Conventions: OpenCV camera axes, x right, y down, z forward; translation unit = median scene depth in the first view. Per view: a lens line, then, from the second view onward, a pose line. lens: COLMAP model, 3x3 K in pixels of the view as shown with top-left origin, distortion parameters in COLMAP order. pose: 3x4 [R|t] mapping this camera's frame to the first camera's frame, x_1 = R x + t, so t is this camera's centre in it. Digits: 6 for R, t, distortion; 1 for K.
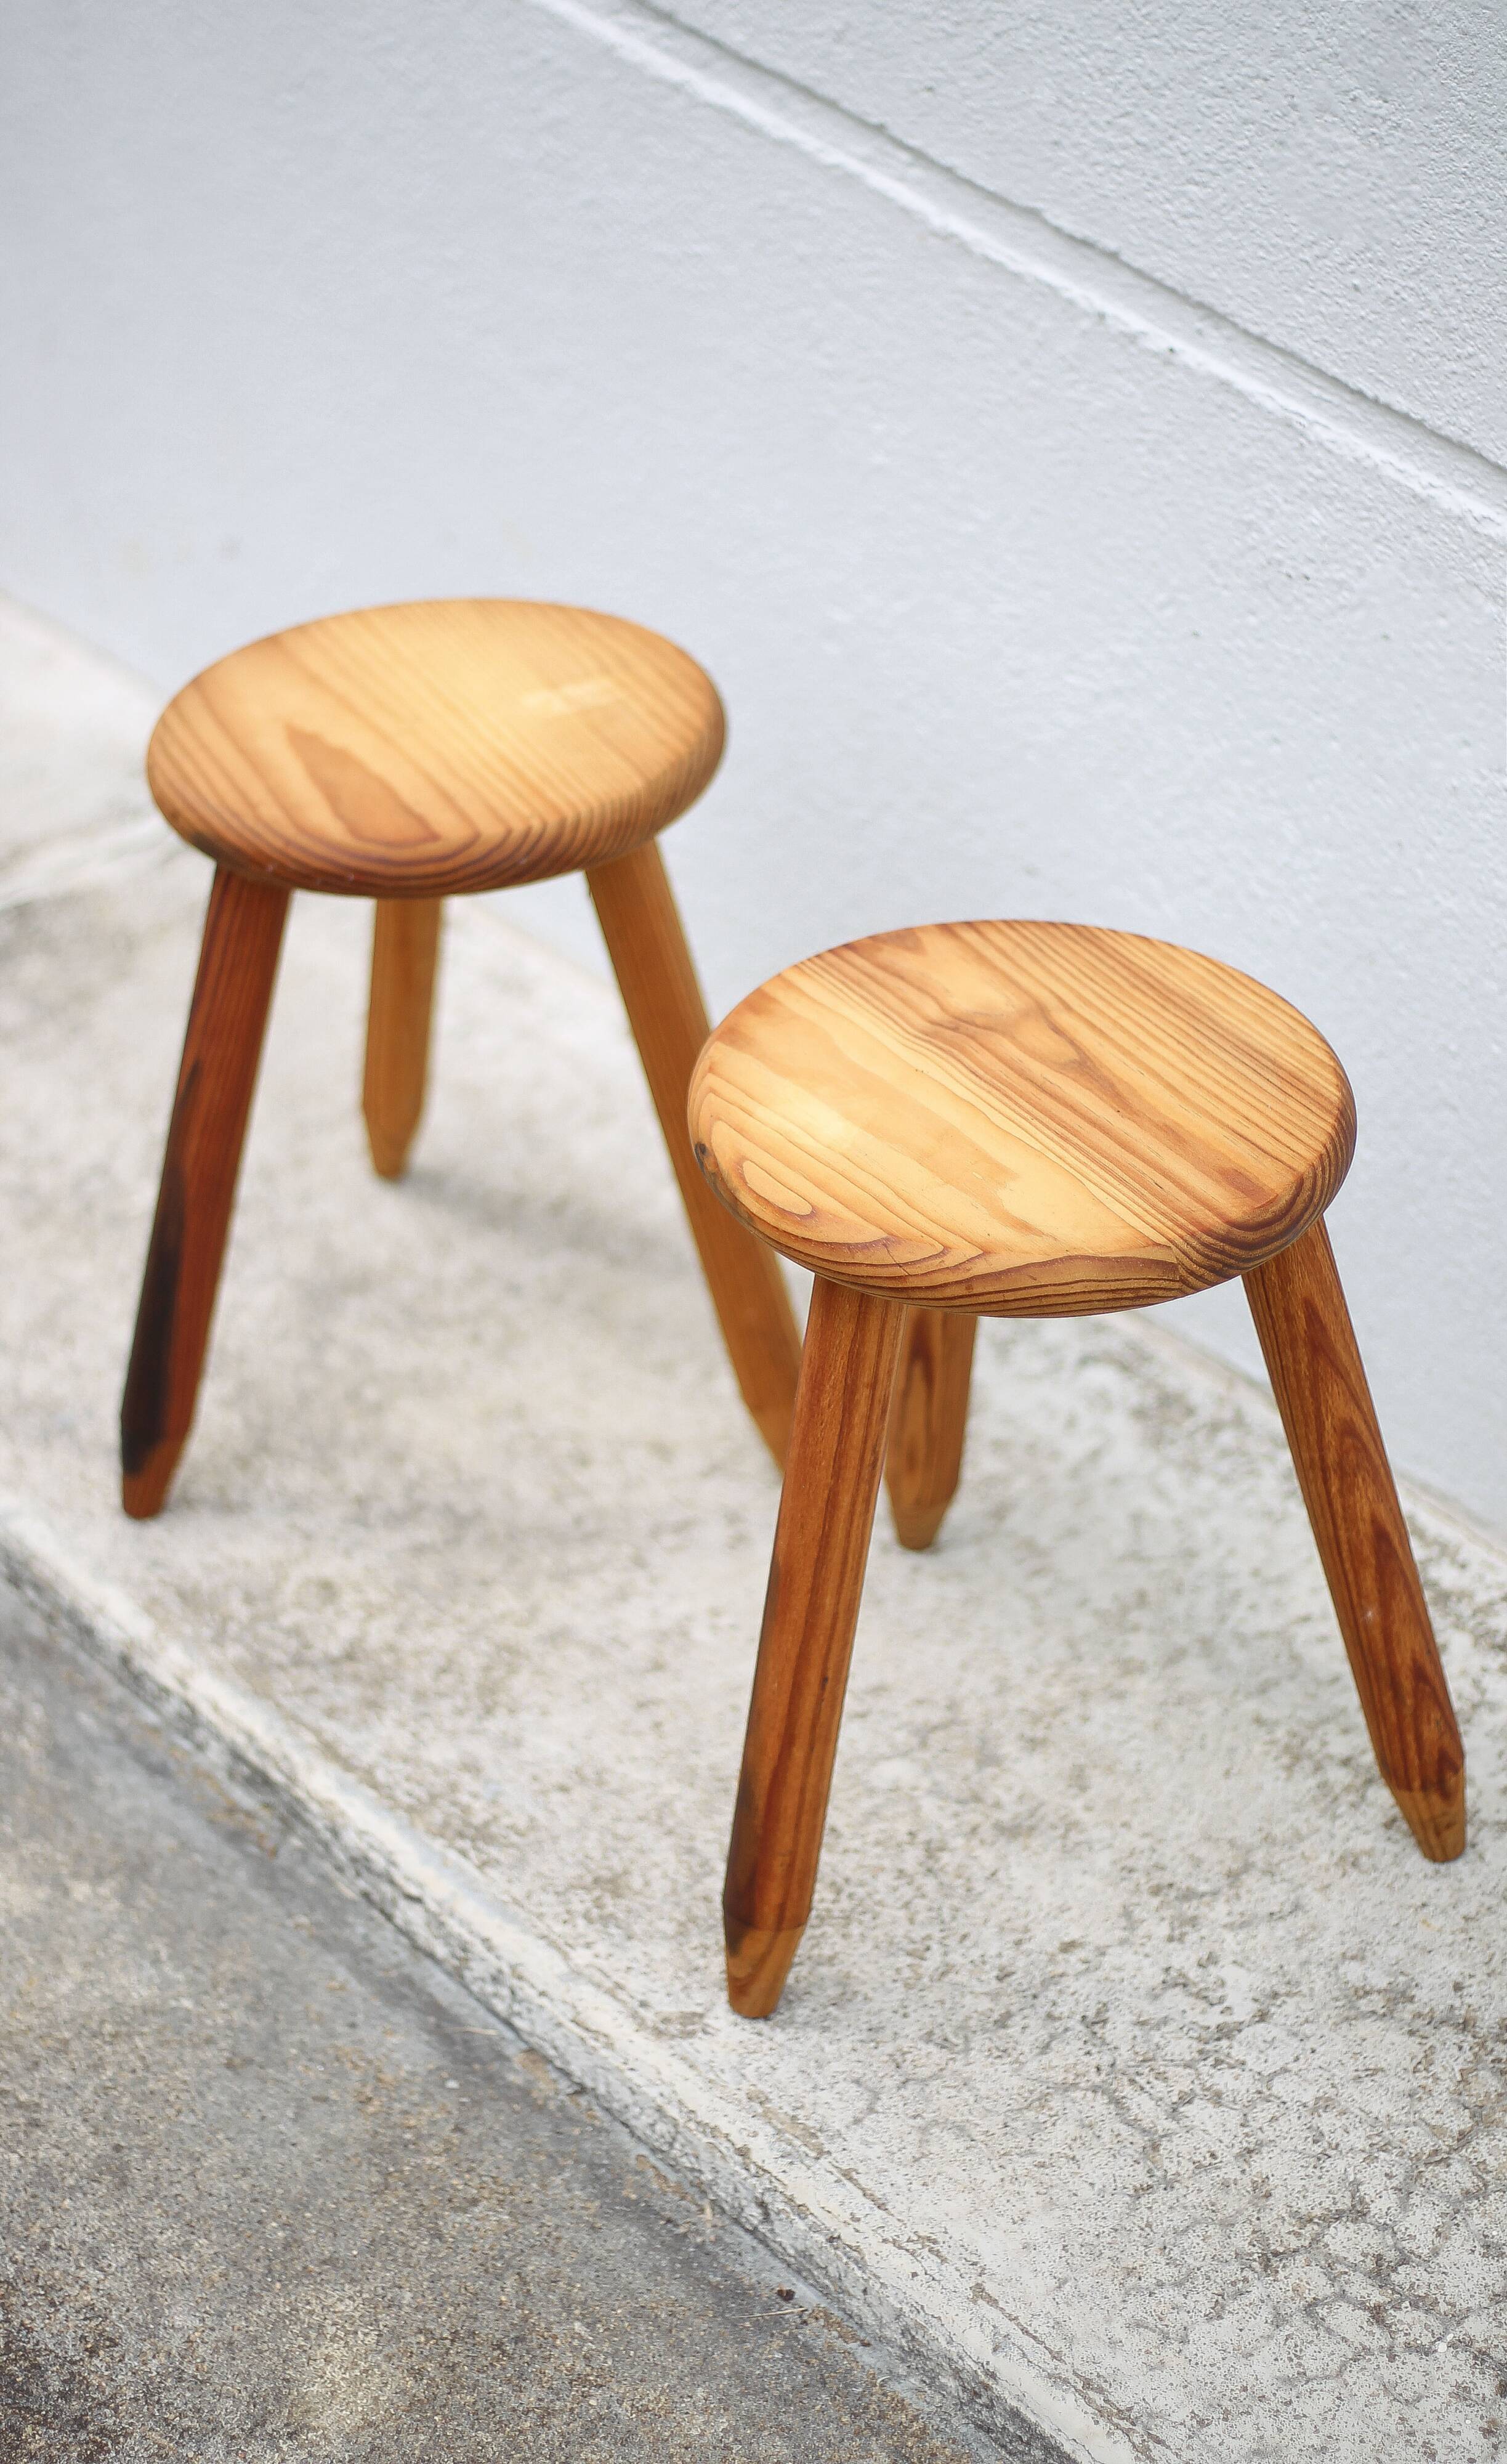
lens RADIAL K [[4666.1, 0, 689.3], [0, 4666.1, 1227.1], [0, 0, 1]] dist [-0.117854, -0.083186]
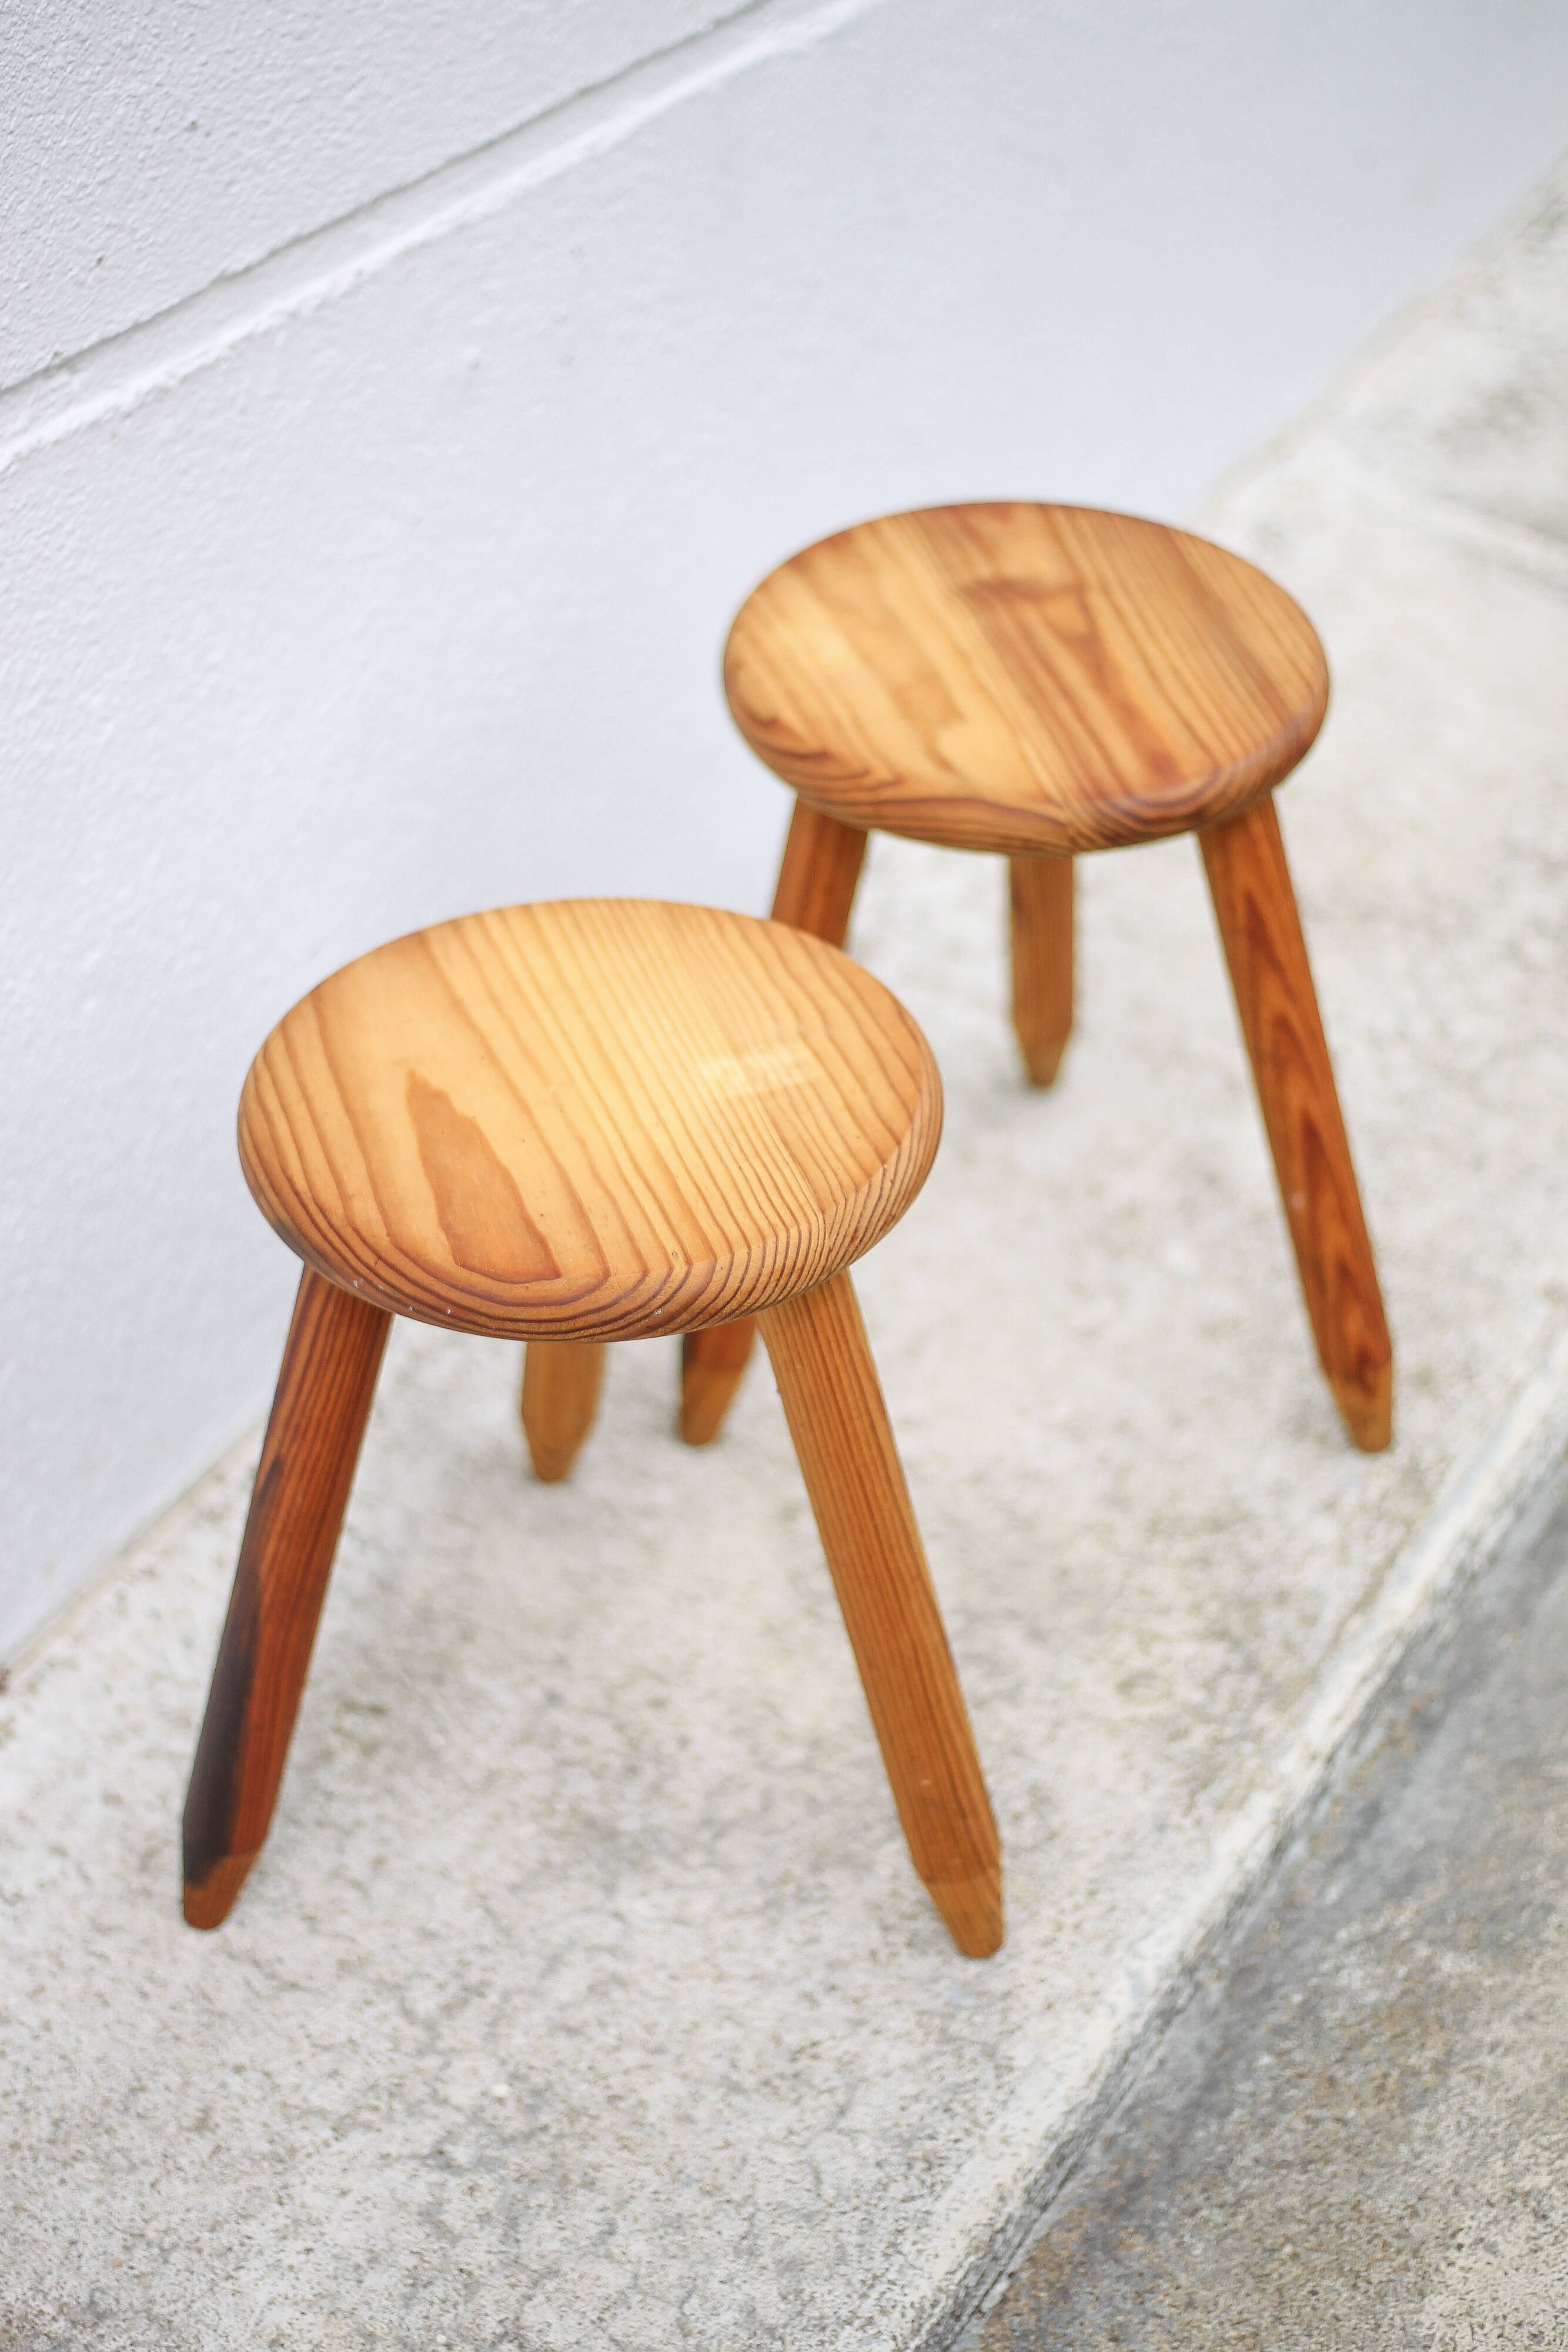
lens RADIAL K [[4459.4, 0, 784.0], [0, 4459.4, 1176.0], [0, 0, 1]] dist [-0.106580, -0.178047]
pose [[-0.345680, -0.548948, 0.761026, -0.742954], [0.548179, 0.540099, 0.638587, -0.641735], [-0.761581, 0.637925, 0.114220, 0.977507]]
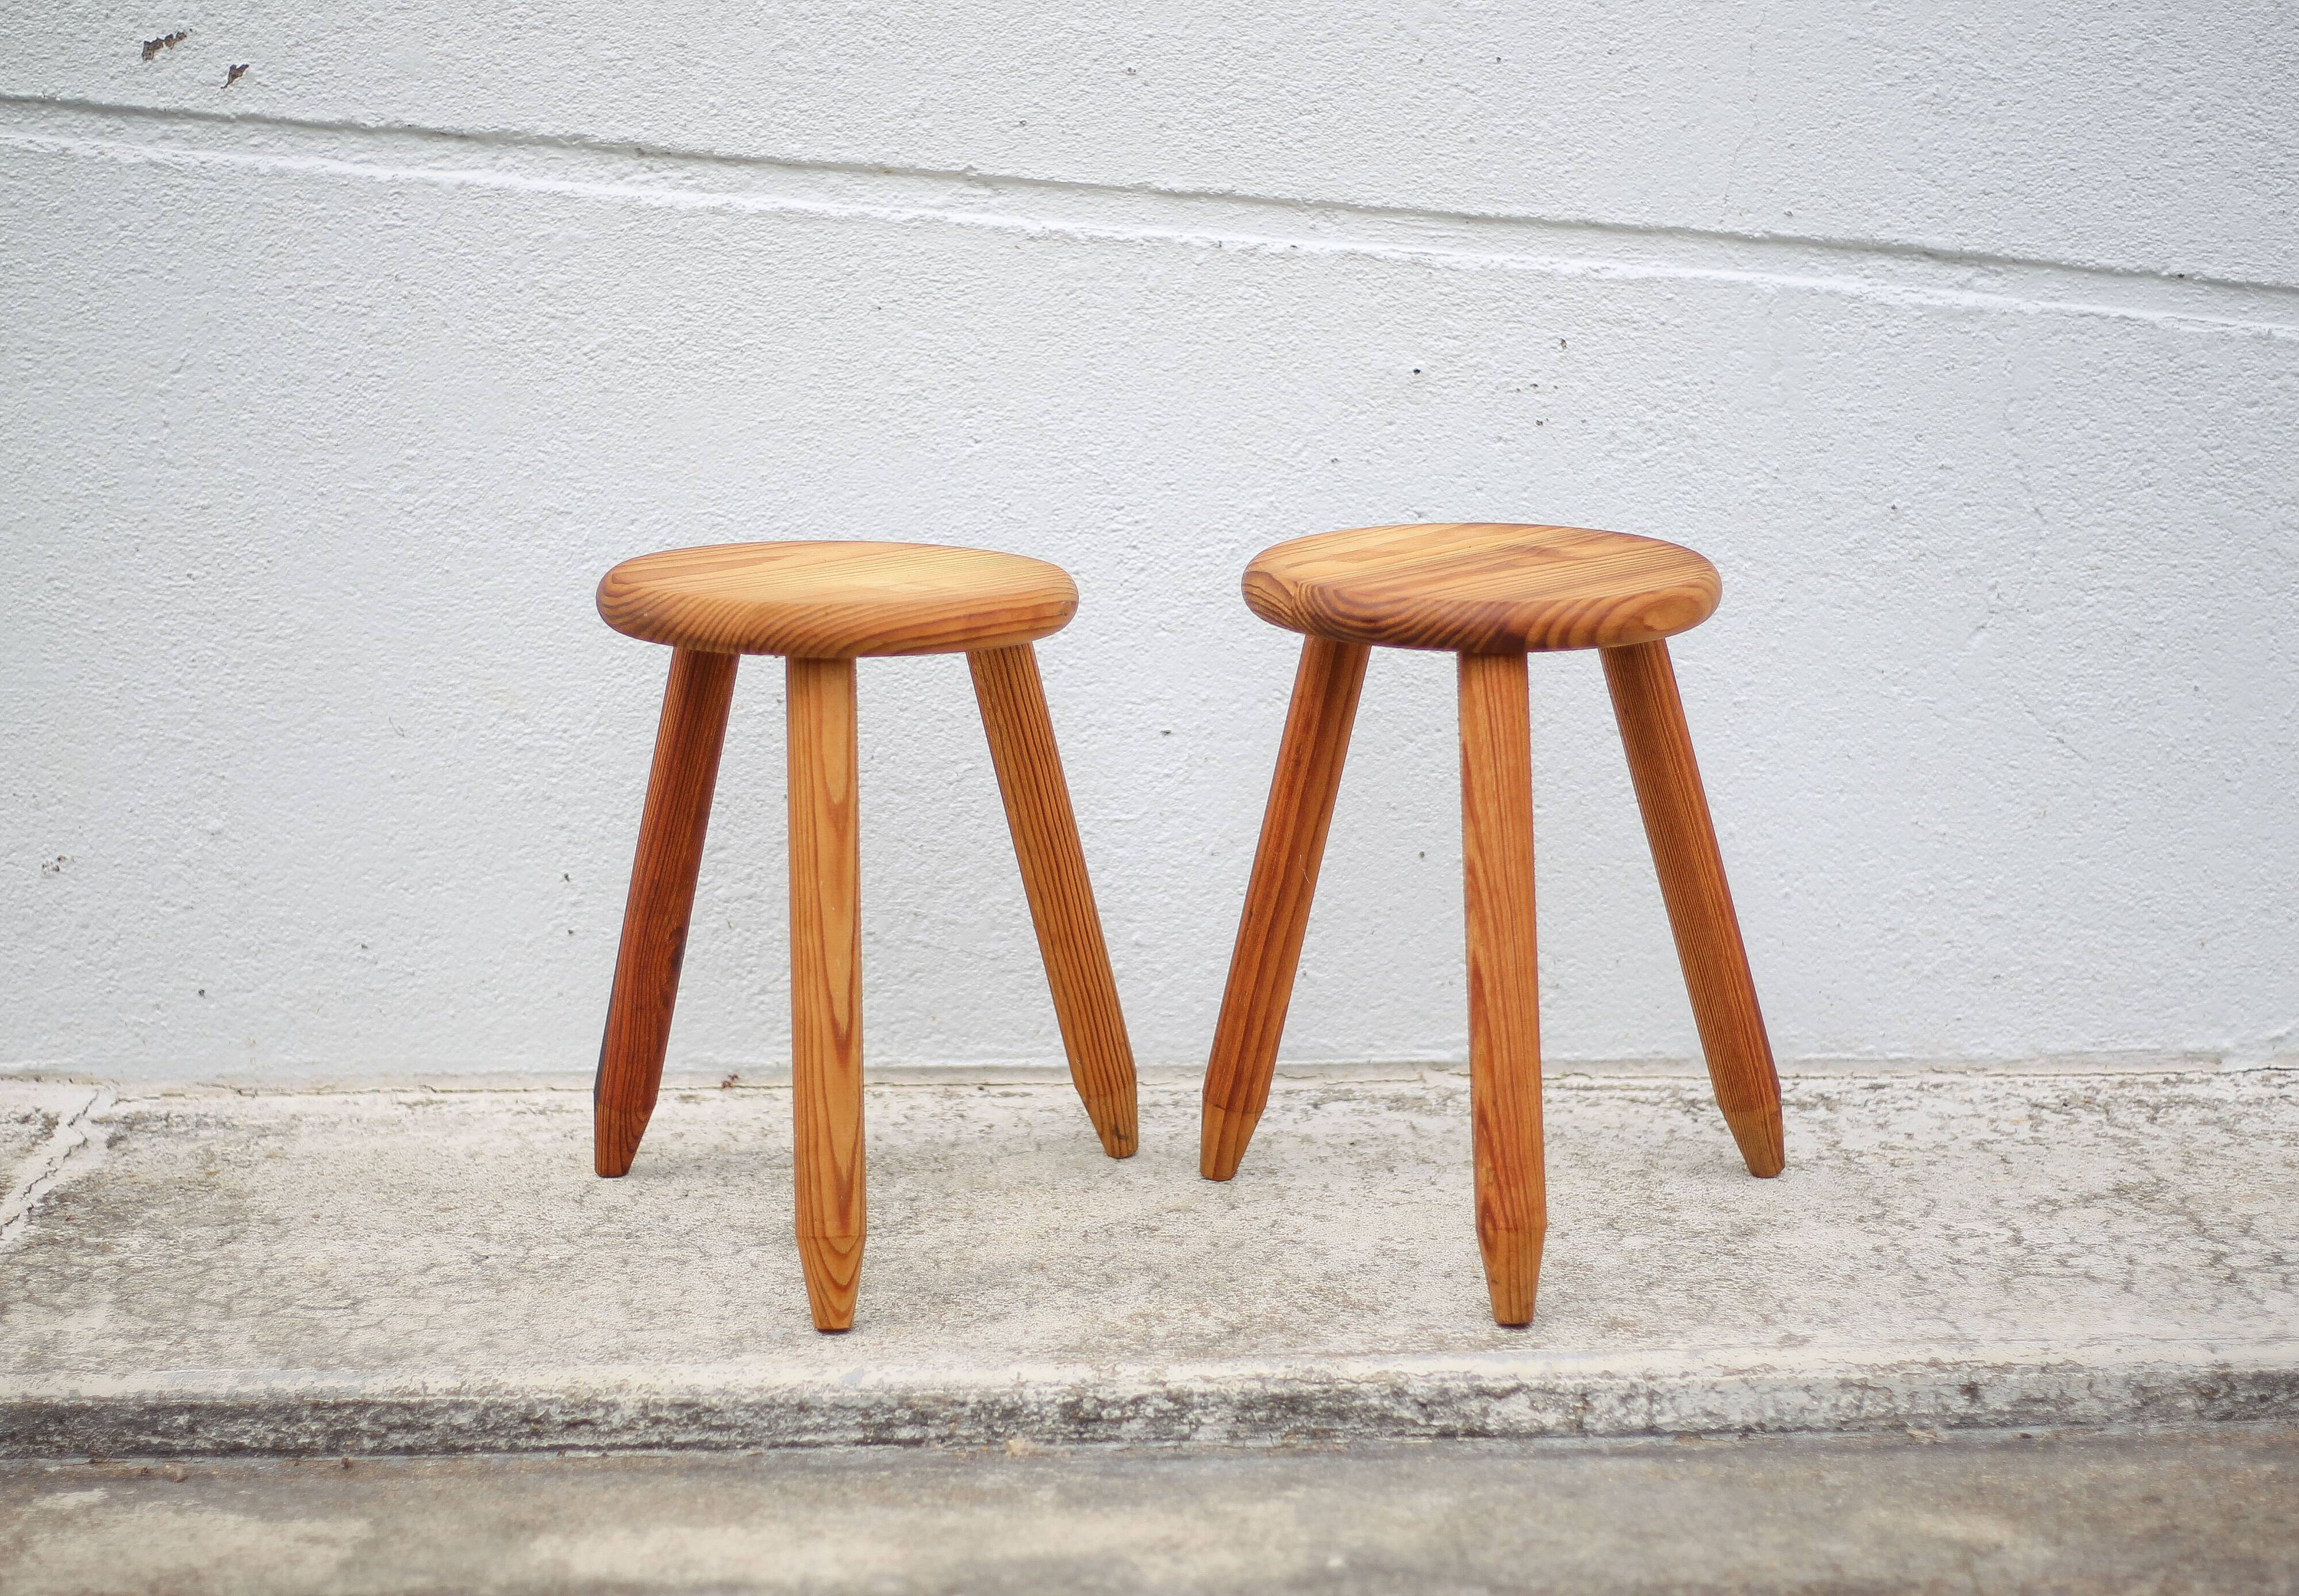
lens RADIAL K [[4517.4, 0, 1075.2], [0, 4517.4, 806.0], [0, 0, 1]] dist [-0.118423, -0.006076]
pose [[0.636716, -0.143385, 0.757650, -0.996113], [0.431057, 0.880881, -0.195547, 0.193543], [-0.639361, 0.451098, 0.622678, 0.298359]]
